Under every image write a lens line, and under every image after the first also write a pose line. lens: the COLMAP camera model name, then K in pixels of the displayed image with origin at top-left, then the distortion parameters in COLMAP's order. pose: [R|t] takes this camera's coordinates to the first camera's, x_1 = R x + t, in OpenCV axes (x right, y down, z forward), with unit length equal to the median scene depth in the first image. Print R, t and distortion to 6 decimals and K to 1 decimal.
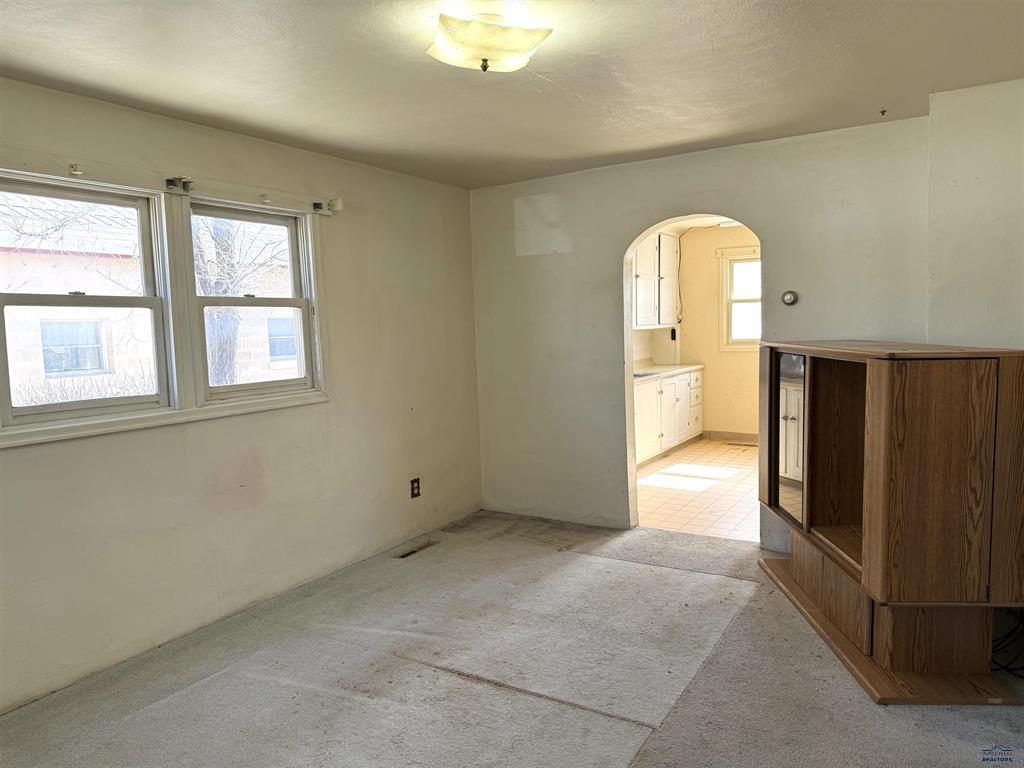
lens RADIAL K [[725.2, 0, 511.6], [0, 725.2, 384.7], [0, 0, 1]] dist [-0.008464, -0.001228]
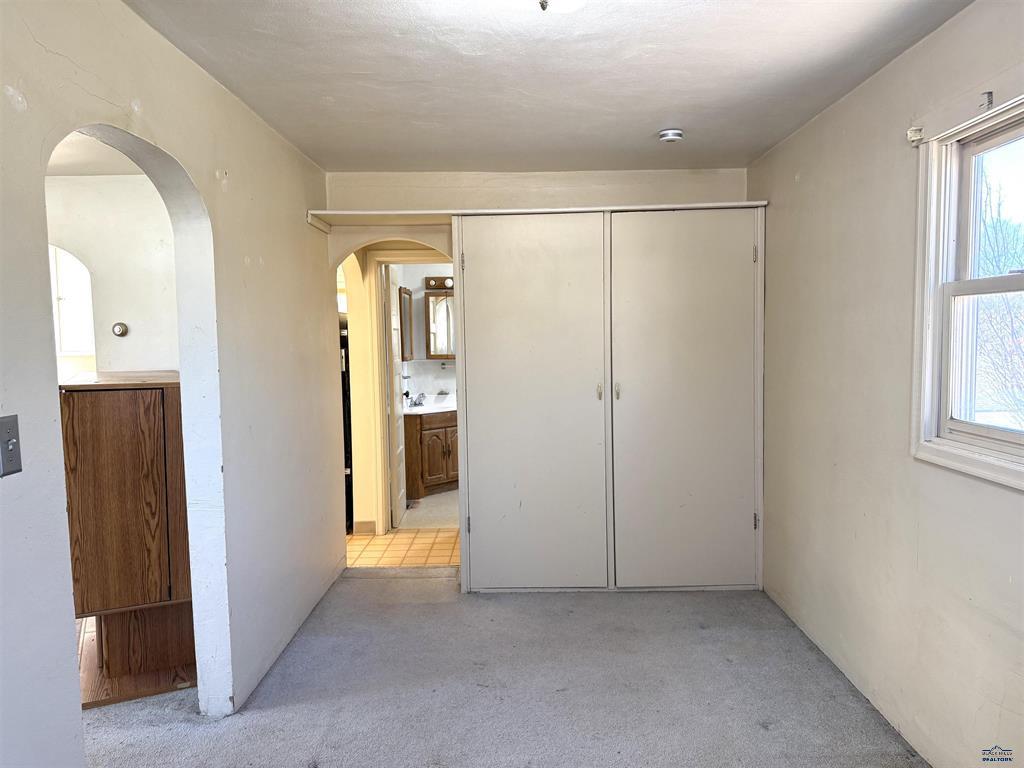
lens RADIAL K [[725.2, 0, 512.5], [0, 725.2, 384.8], [0, 0, 1]] dist [-0.008464, -0.001228]
pose [[0.837523, -0.014905, 0.546198, 0.498588], [0.033411, 0.999154, -0.023966, 0.003878], [-0.545379, 0.038321, 0.837313, -0.280364]]
